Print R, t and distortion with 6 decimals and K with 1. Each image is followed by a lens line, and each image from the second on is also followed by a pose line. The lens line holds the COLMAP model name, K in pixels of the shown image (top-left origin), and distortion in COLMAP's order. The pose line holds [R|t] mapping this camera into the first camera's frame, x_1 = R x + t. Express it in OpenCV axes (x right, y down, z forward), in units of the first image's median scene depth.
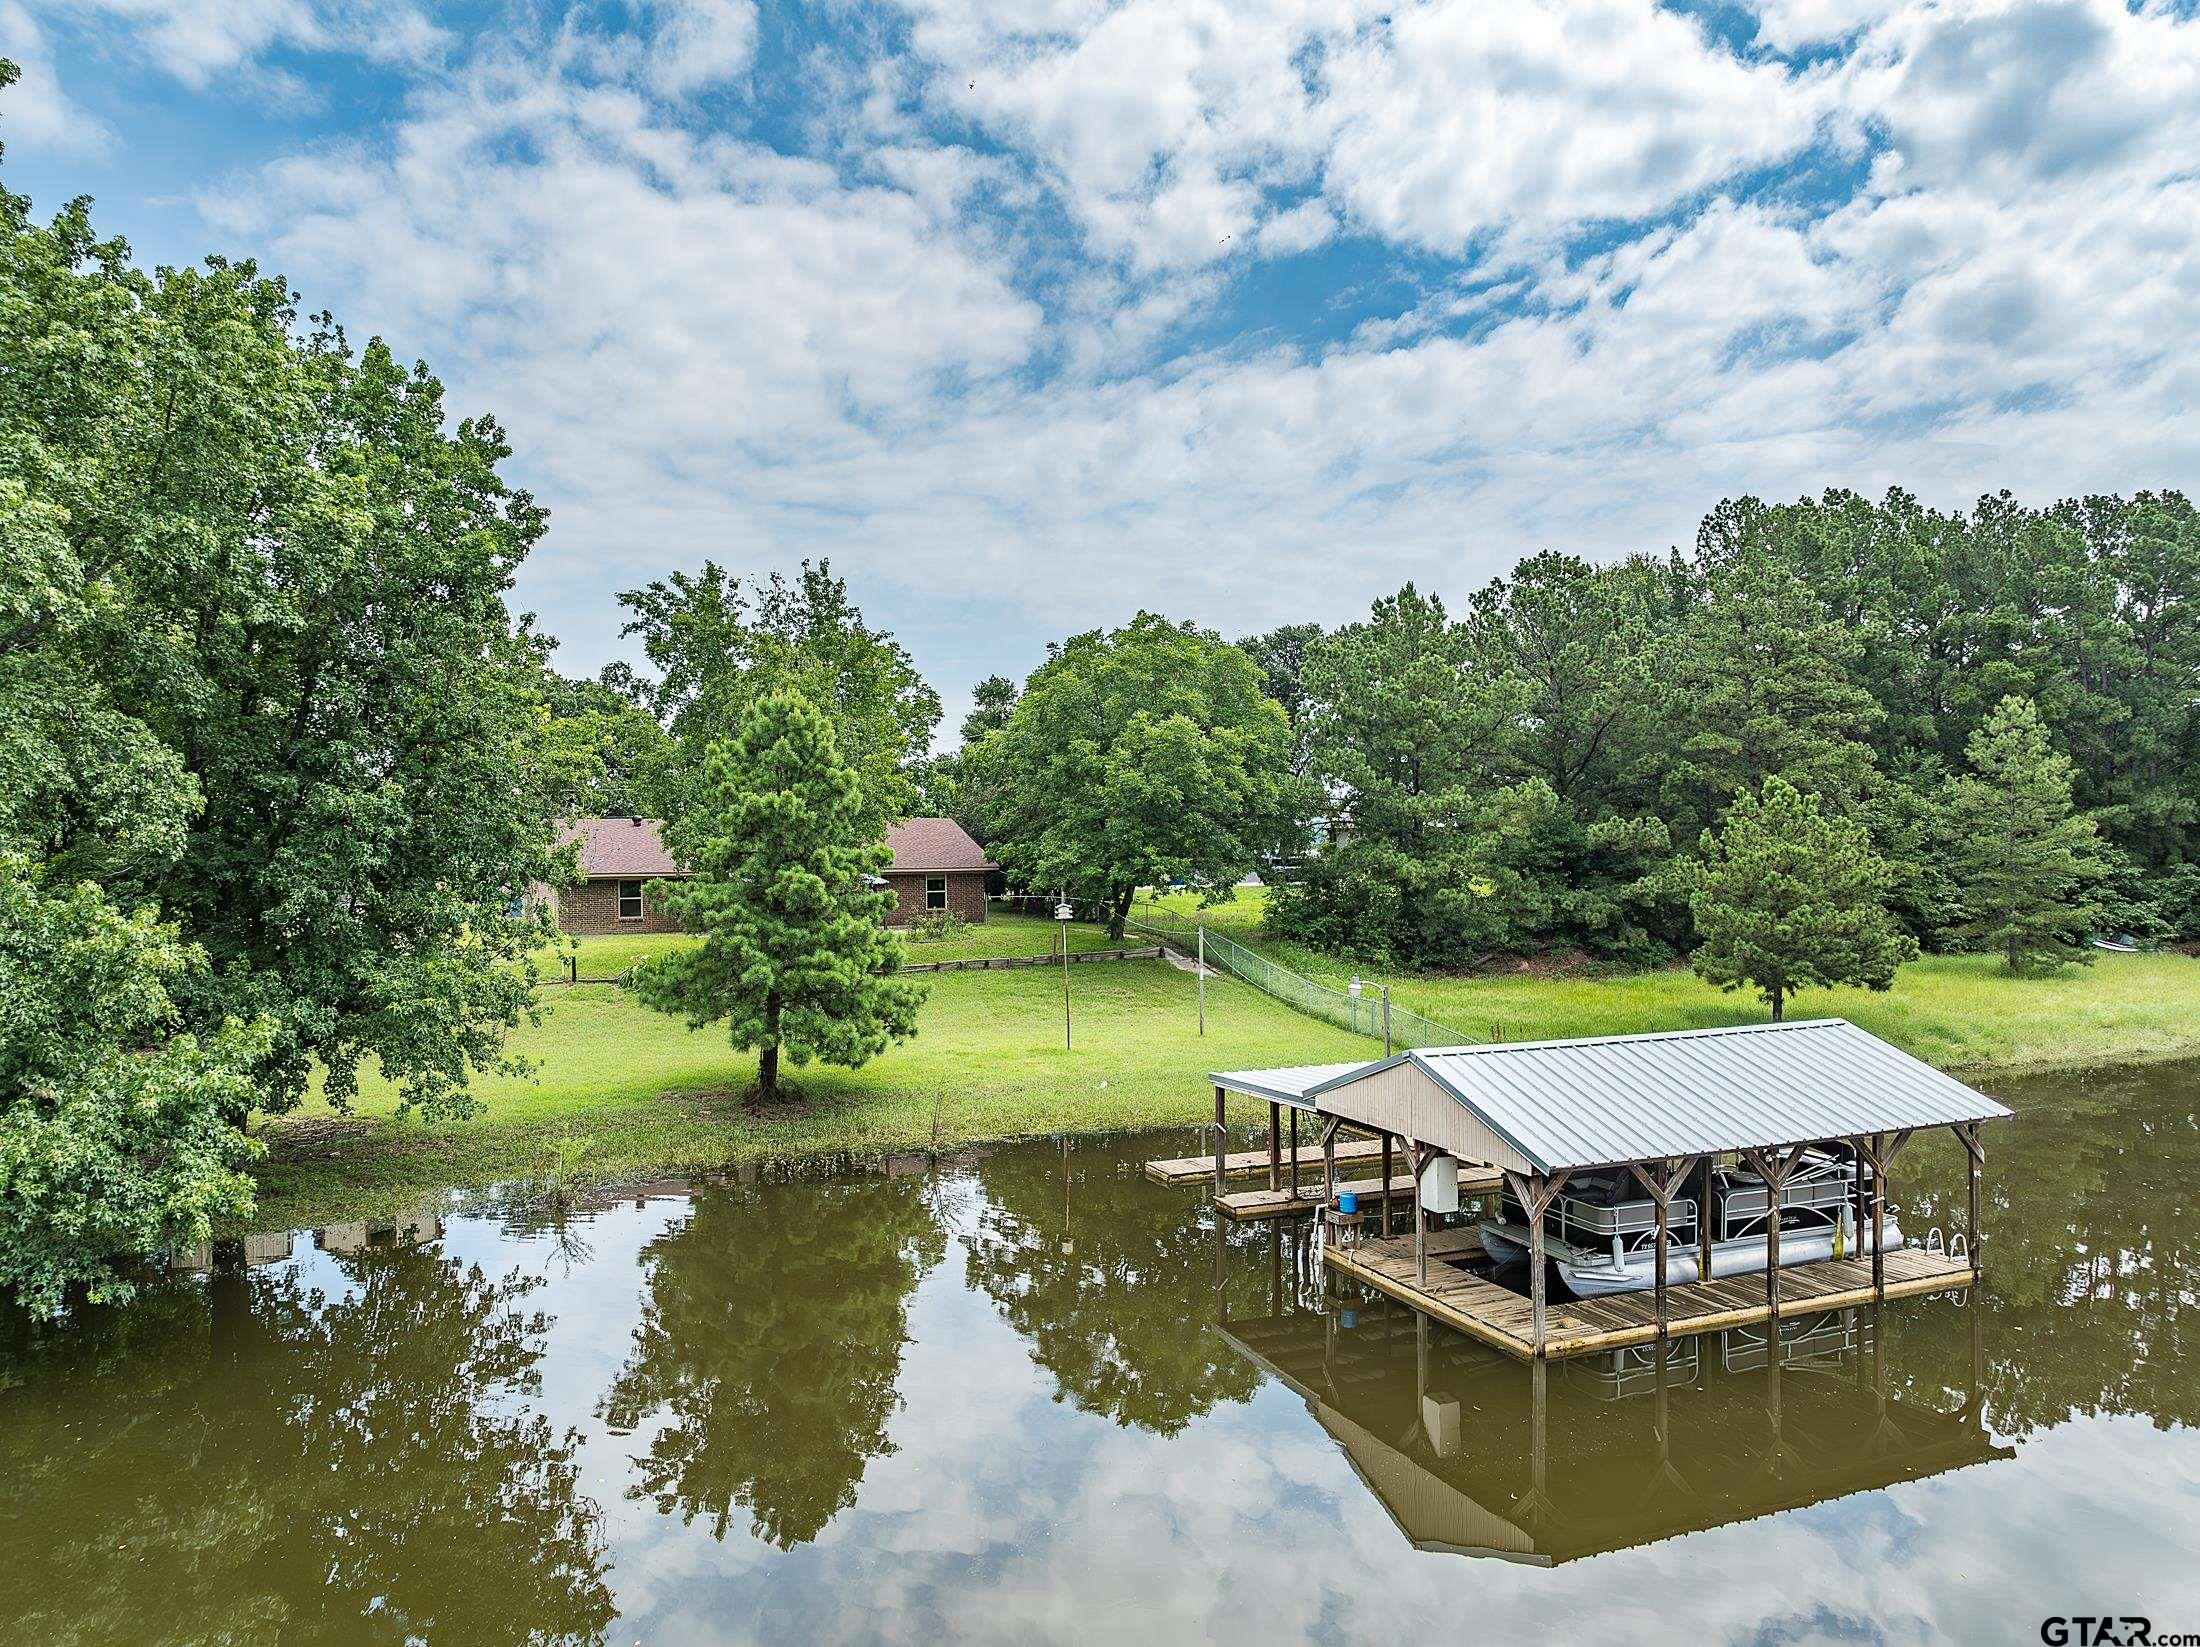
lens RADIAL K [[1541.0, 0, 1100.0], [0, 1541.0, 823.5], [0, 0, 1]] dist [-0.080670, 0.034809]
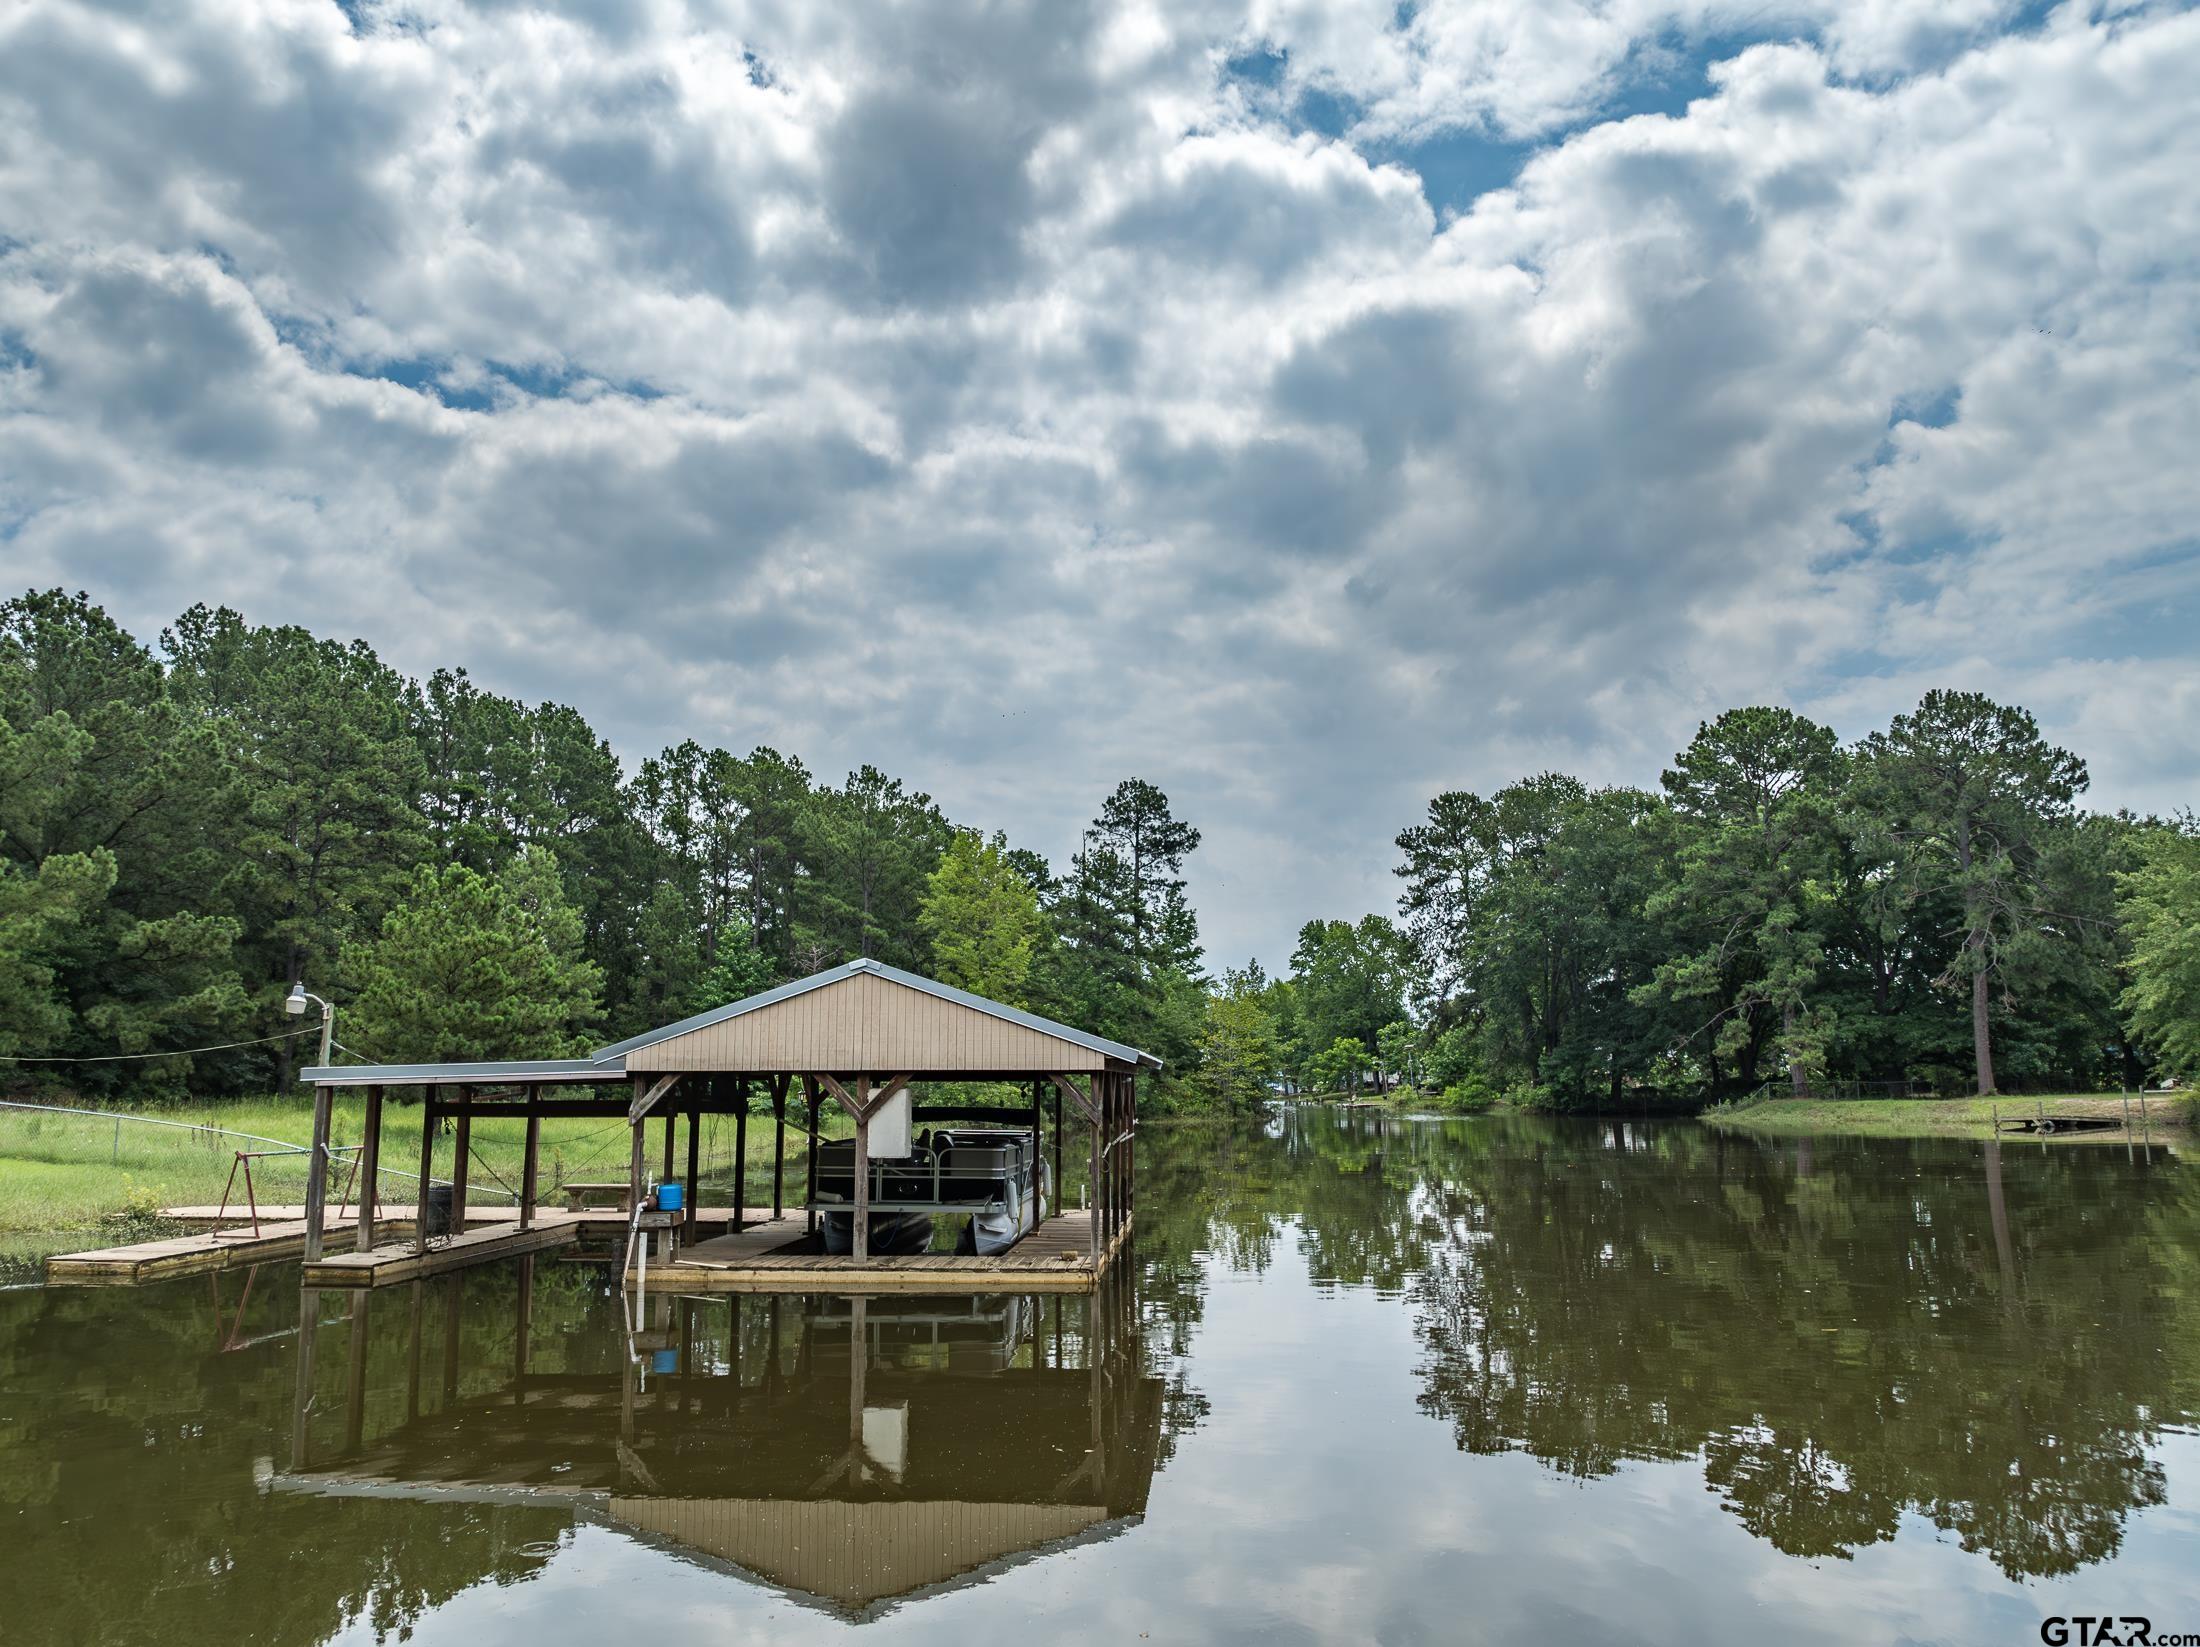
lens RADIAL K [[1541.0, 0, 1100.0], [0, 1541.0, 823.5], [0, 0, 1]] dist [-0.080670, 0.034809]
pose [[0.386135, 0.166569, 0.907279, -0.201601], [0.001473, 0.983449, -0.181180, 0.091854], [-0.922441, 0.071296, 0.379499, 0.234942]]
